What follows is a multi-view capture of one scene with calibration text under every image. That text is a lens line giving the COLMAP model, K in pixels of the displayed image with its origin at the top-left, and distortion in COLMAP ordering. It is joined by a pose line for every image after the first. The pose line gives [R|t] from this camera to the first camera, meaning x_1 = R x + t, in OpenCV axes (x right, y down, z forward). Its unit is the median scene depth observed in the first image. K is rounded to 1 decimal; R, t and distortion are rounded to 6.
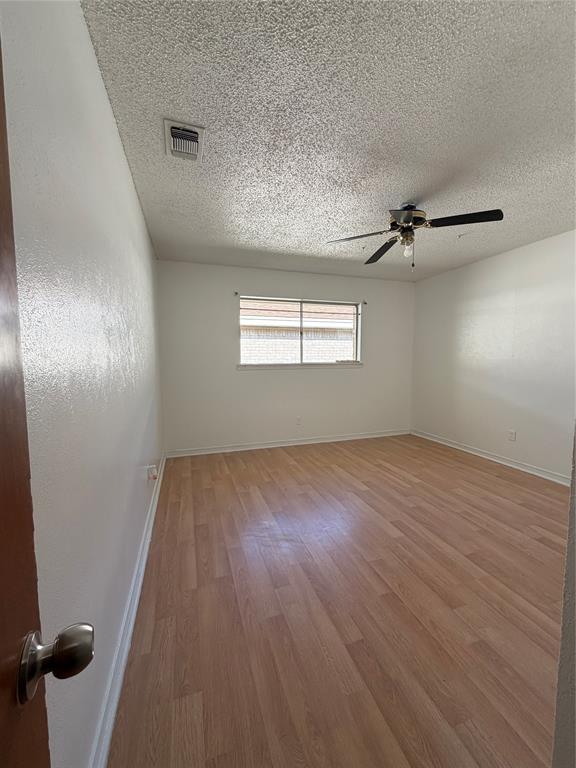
lens RADIAL K [[307.8, 0, 289.0], [0, 307.8, 385.0], [0, 0, 1]] dist [0.001899, 0.000338]
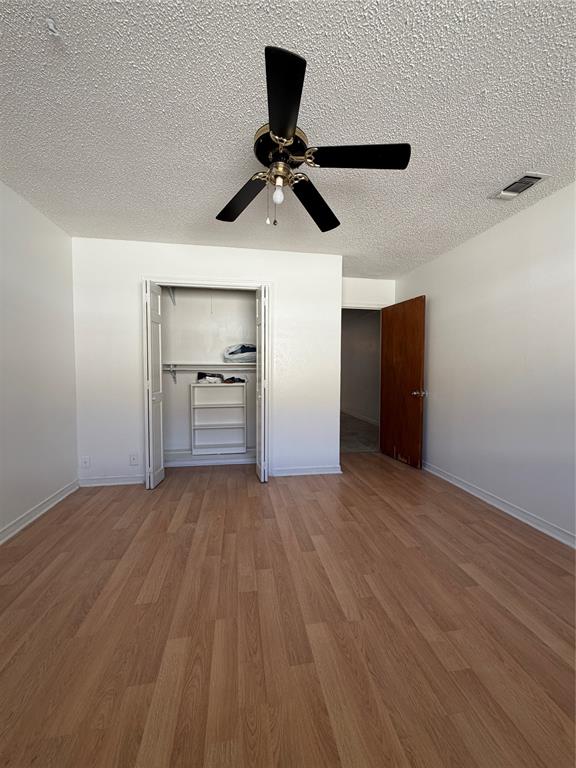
lens RADIAL K [[307.8, 0, 284.0], [0, 307.8, 386.4], [0, 0, 1]] dist [0.001899, 0.000338]
pose [[-0.985738, -0.013293, 0.167760, 0.261287], [0.011303, 0.989395, 0.144809, -0.121754], [-0.167906, 0.144640, -0.975134, 1.679507]]
